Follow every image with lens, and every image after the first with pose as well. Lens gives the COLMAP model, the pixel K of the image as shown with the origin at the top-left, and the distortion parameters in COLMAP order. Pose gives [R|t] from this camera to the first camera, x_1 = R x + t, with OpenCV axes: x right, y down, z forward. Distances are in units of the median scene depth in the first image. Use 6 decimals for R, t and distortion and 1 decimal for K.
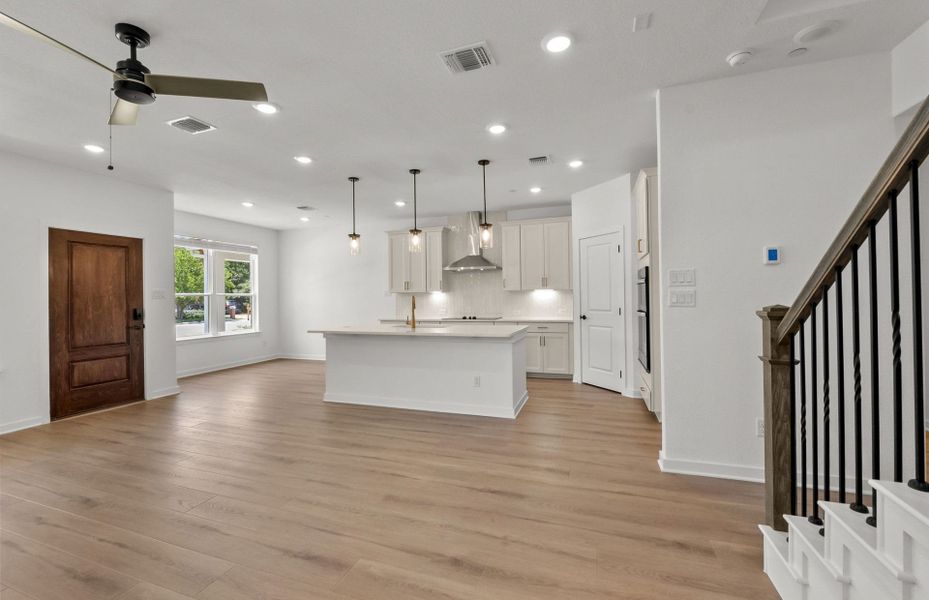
lens RADIAL K [[387.6, 0, 461.7], [0, 387.6, 294.8], [0, 0, 1]] dist [-0.005880, -0.000016]
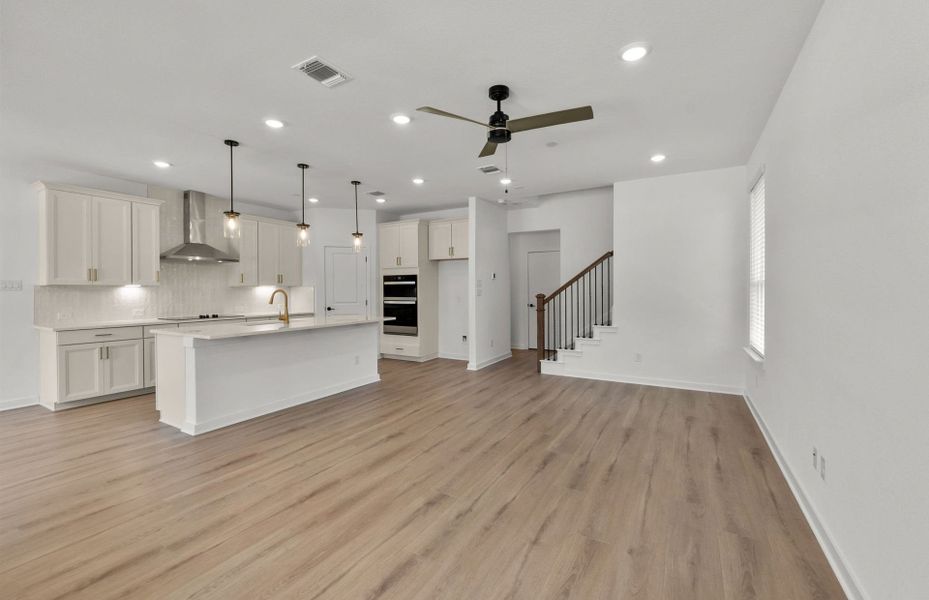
lens RADIAL K [[387.6, 0, 459.9], [0, 387.6, 293.7], [0, 0, 1]] dist [-0.005880, -0.000016]
pose [[0.190469, 0.002813, 0.981689, -1.069766], [-0.001978, 0.999995, -0.002482, 0.014641], [-0.981691, -0.001469, 0.190474, 0.424135]]
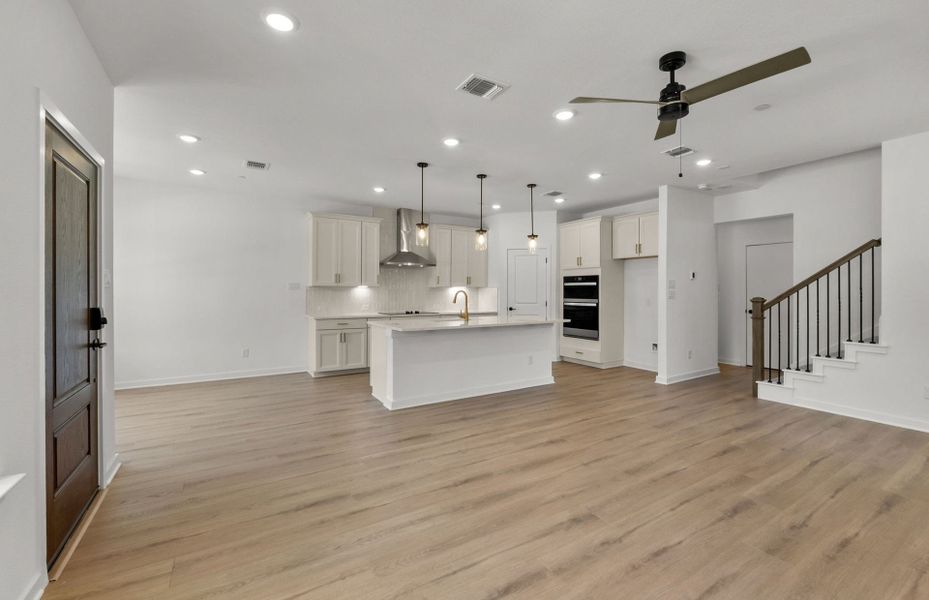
lens RADIAL K [[387.6, 0, 462.1], [0, 387.6, 292.0], [0, 0, 1]] dist [-0.005880, -0.000016]
pose [[0.631278, 0.012563, 0.775455, -1.035144], [-0.013597, 0.999894, -0.005130, 0.012889], [-0.775438, -0.007306, 0.631382, 0.366264]]
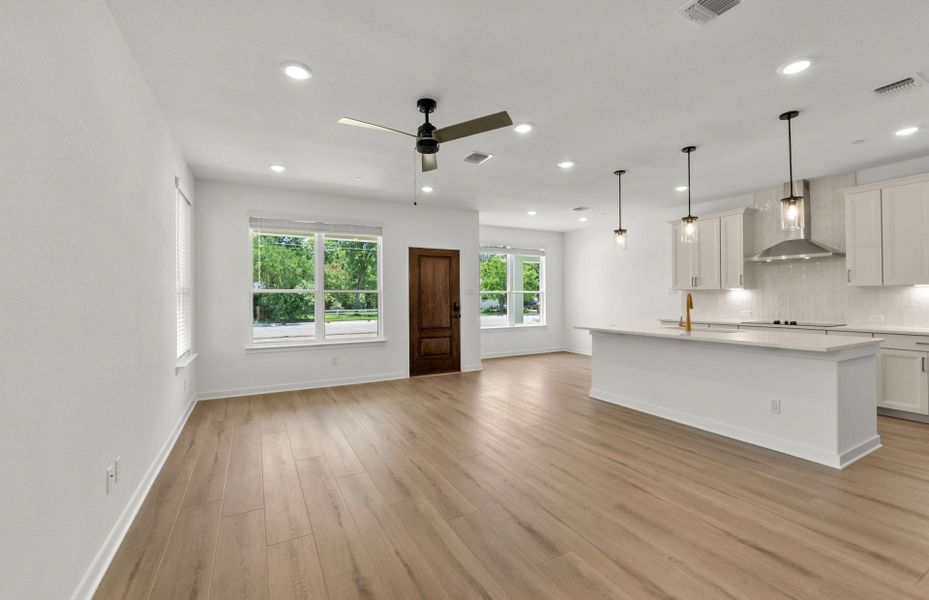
lens RADIAL K [[387.6, 0, 463.5], [0, 387.6, 295.3], [0, 0, 1]] dist [-0.005880, -0.000016]
pose [[0.741106, 0.006044, -0.671361, 0.089417], [-0.000518, 0.999964, 0.008431, -0.000508], [0.671388, -0.005901, 0.741083, 0.023977]]
